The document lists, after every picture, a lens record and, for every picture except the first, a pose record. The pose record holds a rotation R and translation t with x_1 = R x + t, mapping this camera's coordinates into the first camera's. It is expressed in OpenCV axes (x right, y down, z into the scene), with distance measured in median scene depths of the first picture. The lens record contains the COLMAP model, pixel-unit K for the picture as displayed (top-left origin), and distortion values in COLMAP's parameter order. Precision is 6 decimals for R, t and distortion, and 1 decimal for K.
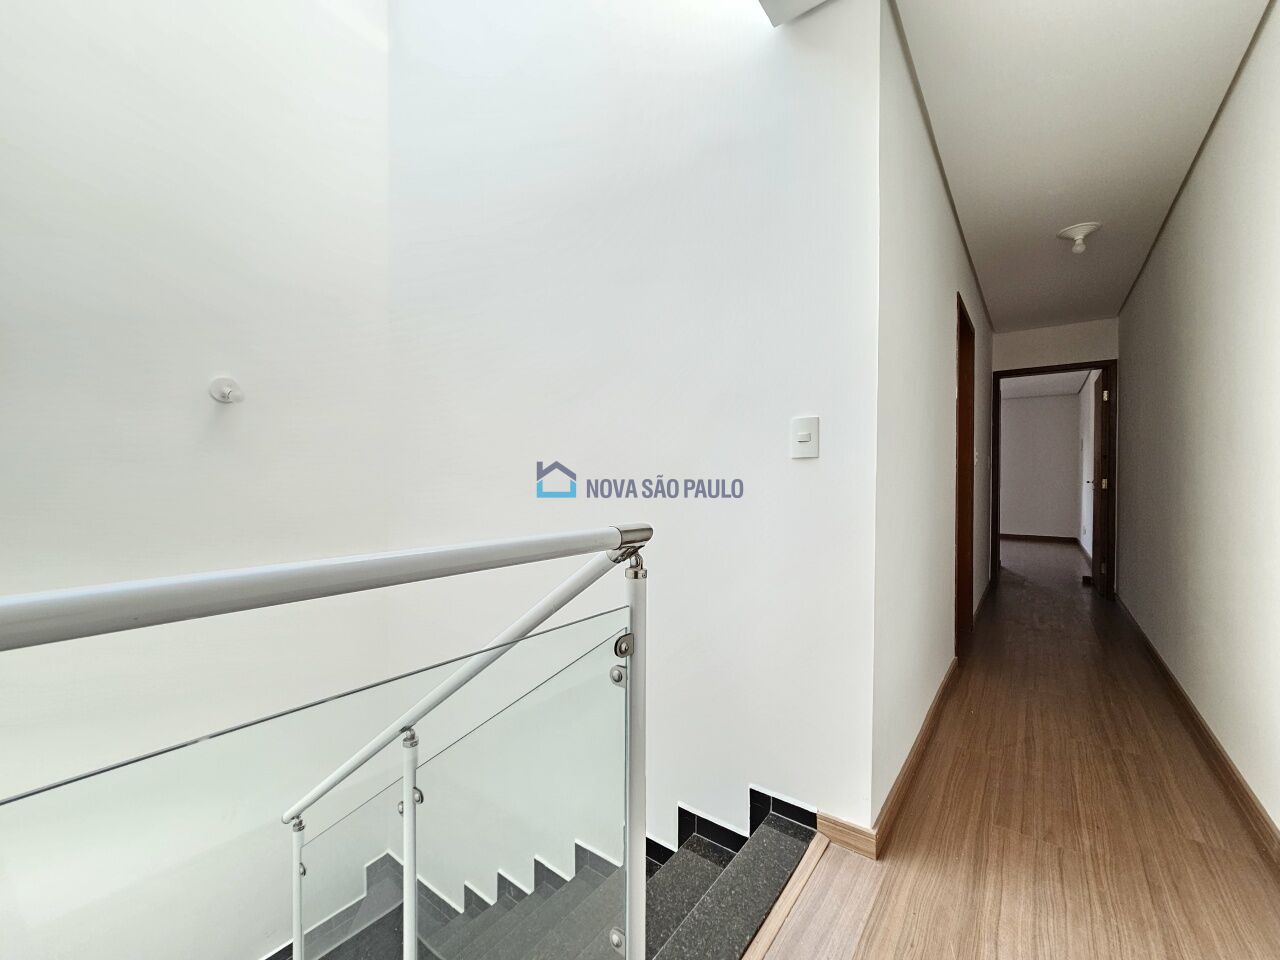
lens RADIAL K [[520.9, 0, 640.0], [0, 520.9, 480.0], [0, 0, 1]] dist [0.000197, -0.000190]
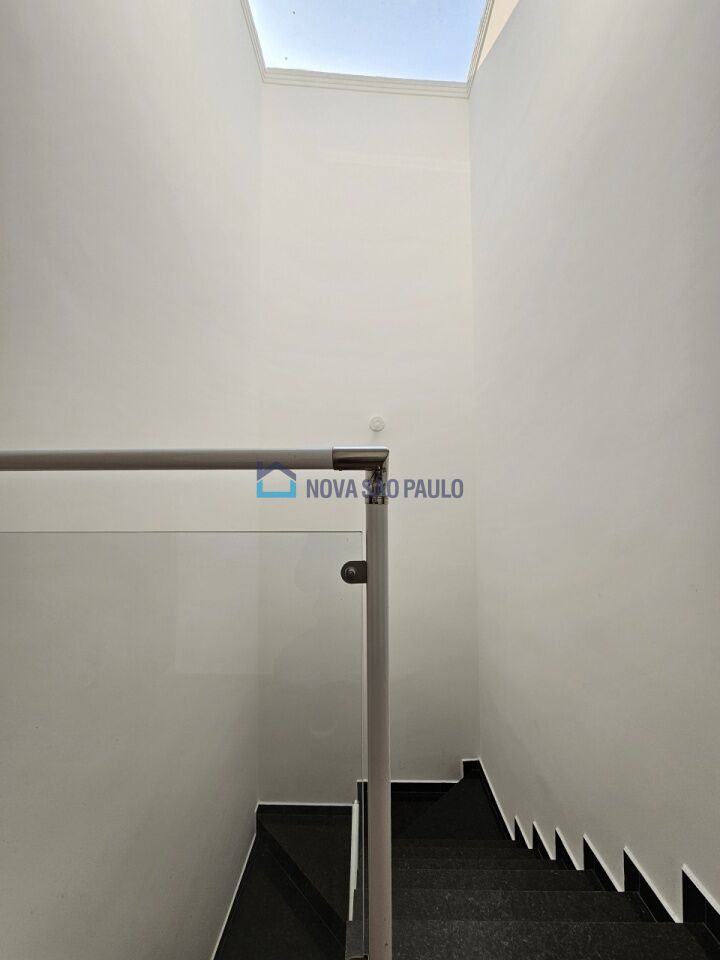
lens RADIAL K [[390.7, 0, 360.0], [0, 390.7, 480.0], [0, 0, 1]] dist [0.000197, -0.000190]
pose [[0.575960, -0.038804, -0.816557, 0.218478], [0.004688, 0.999013, -0.044167, 0.068703], [0.817465, 0.021610, 0.575573, 0.217706]]
